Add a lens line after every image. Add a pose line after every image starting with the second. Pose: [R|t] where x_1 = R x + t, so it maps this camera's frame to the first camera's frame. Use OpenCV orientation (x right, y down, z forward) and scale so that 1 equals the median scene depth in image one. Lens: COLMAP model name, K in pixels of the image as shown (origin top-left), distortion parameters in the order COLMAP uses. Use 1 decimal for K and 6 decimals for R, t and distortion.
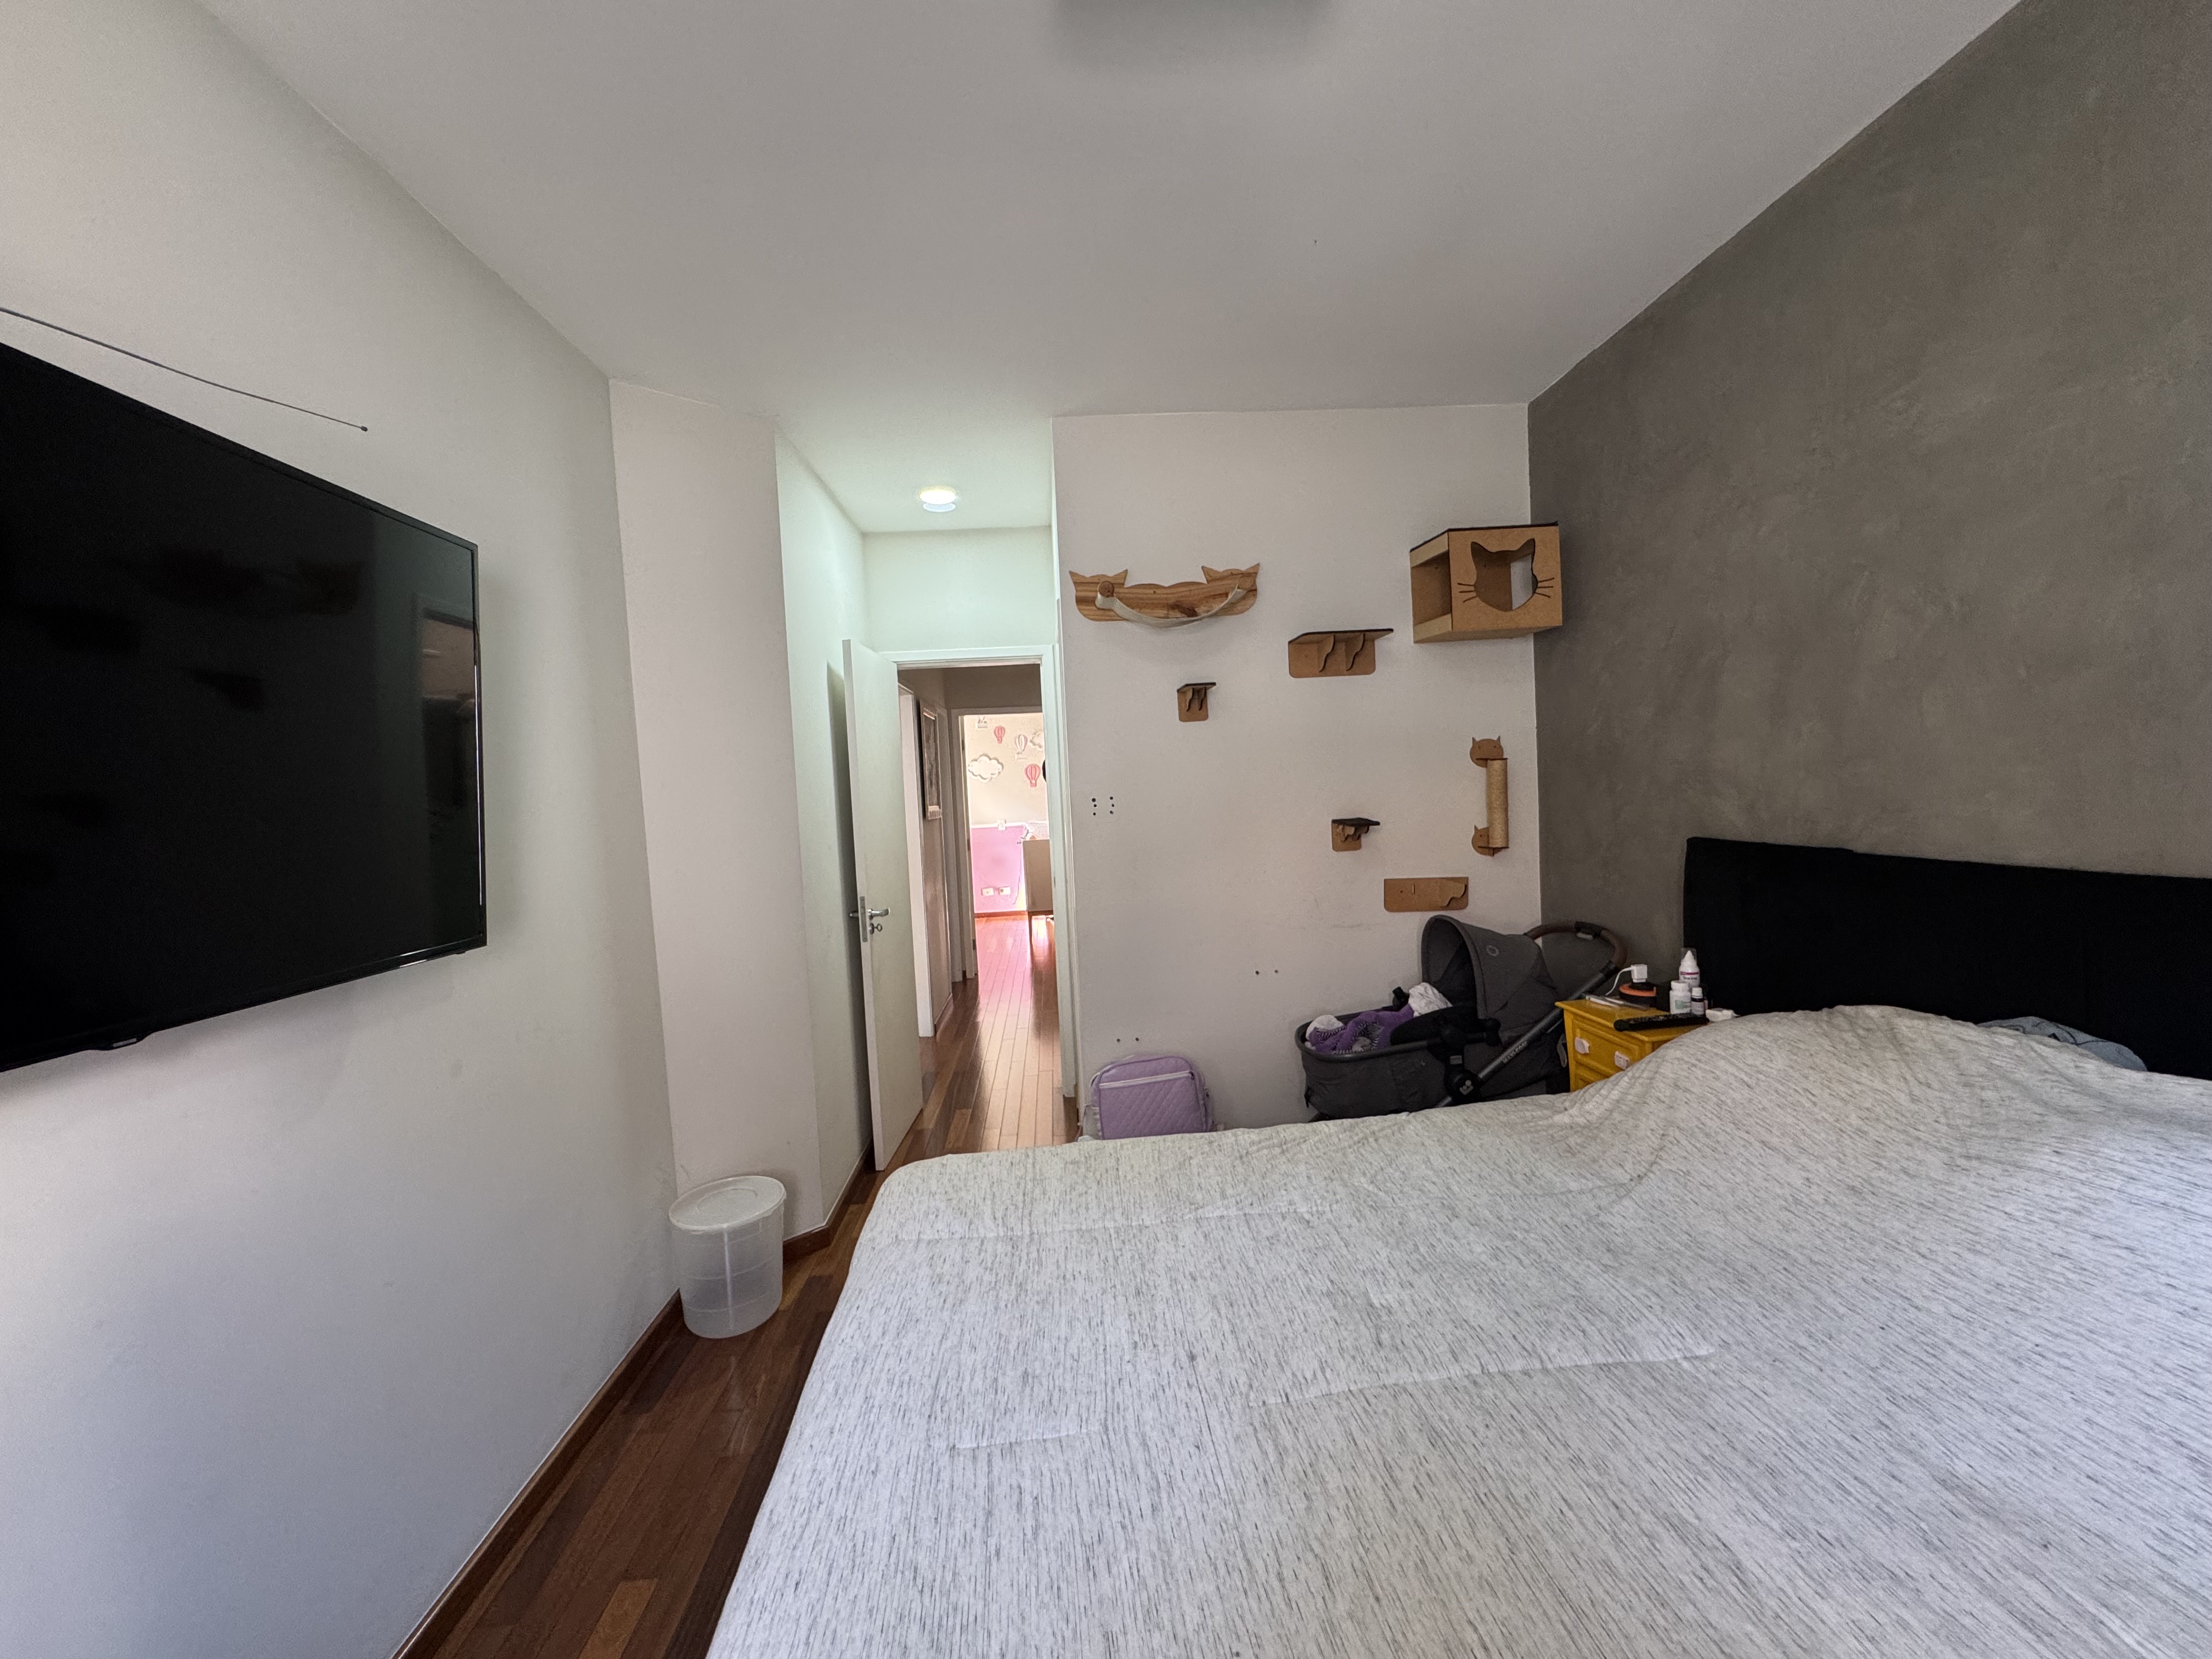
lens RADIAL K [[878.5, 0, 1103.4], [0, 878.5, 825.2], [0, 0, 1]] dist [-0.004255, 0.000803]
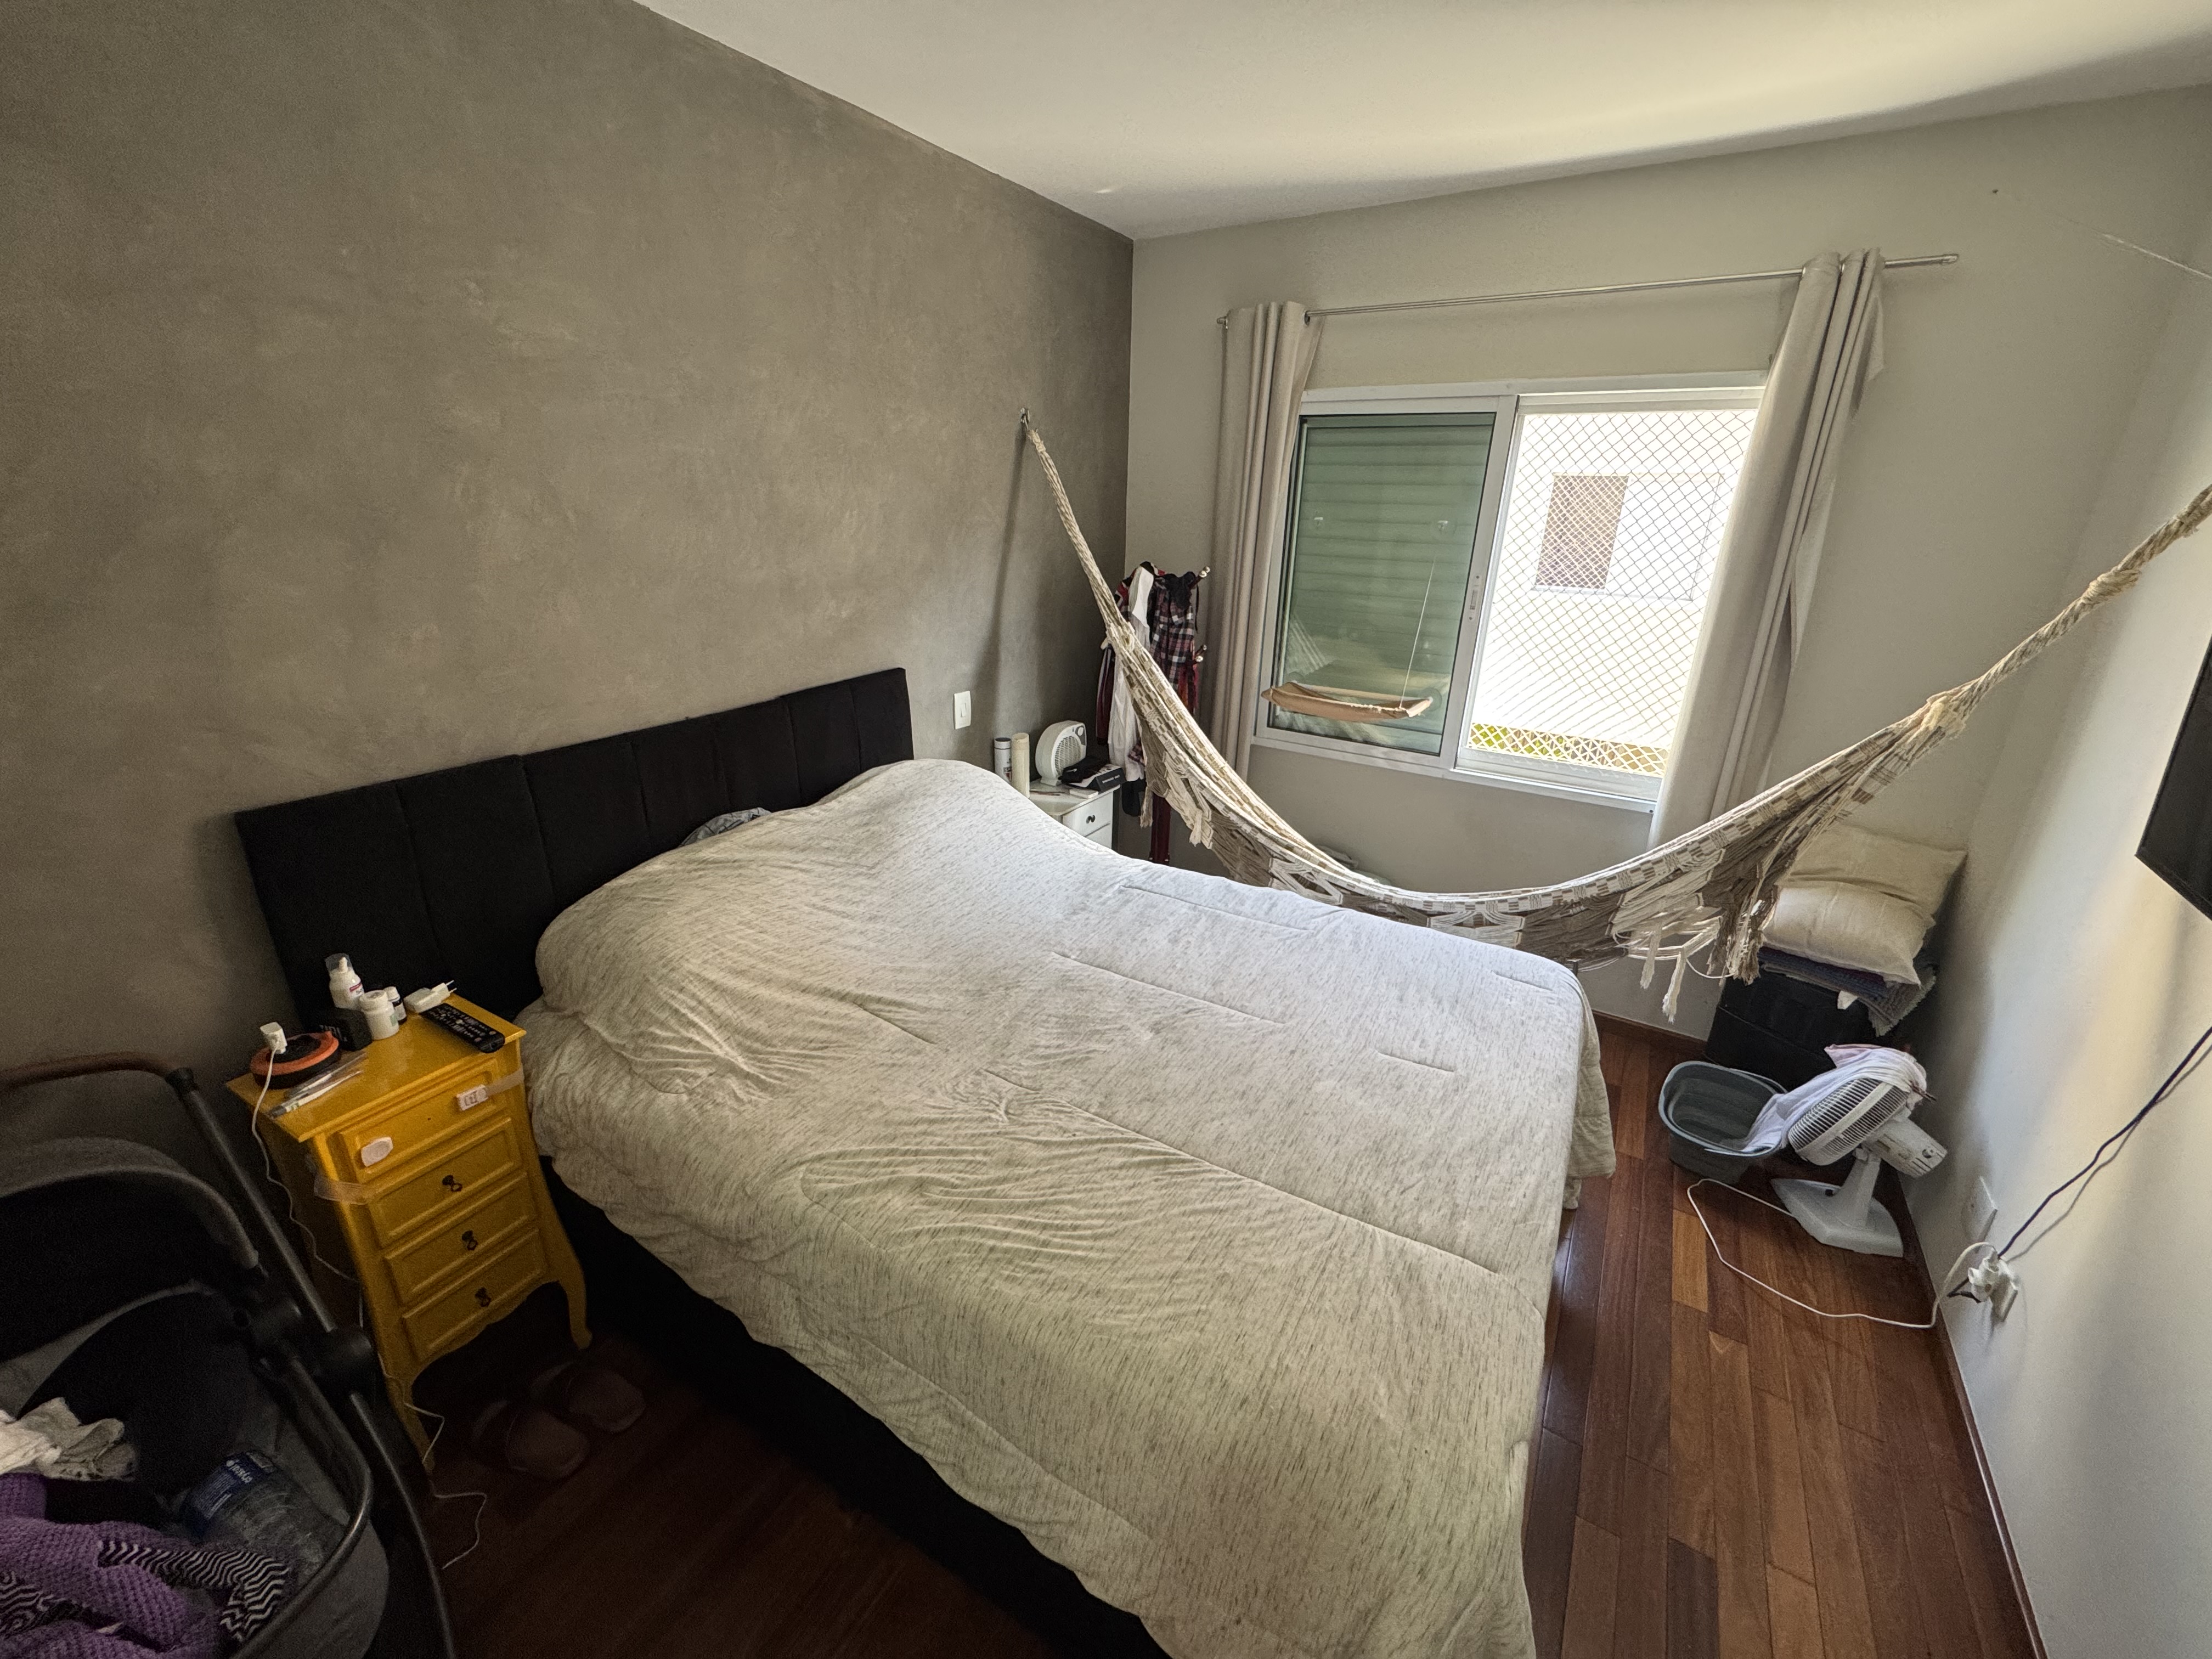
lens RADIAL K [[878.5, 0, 1103.4], [0, 878.5, 825.2], [0, 0, 1]] dist [-0.004255, 0.000803]
pose [[-0.820565, -0.172126, 0.545019, -0.222229], [0.043691, 0.931895, 0.360087, -0.196992], [-0.569880, 0.319287, -0.757161, 1.213694]]
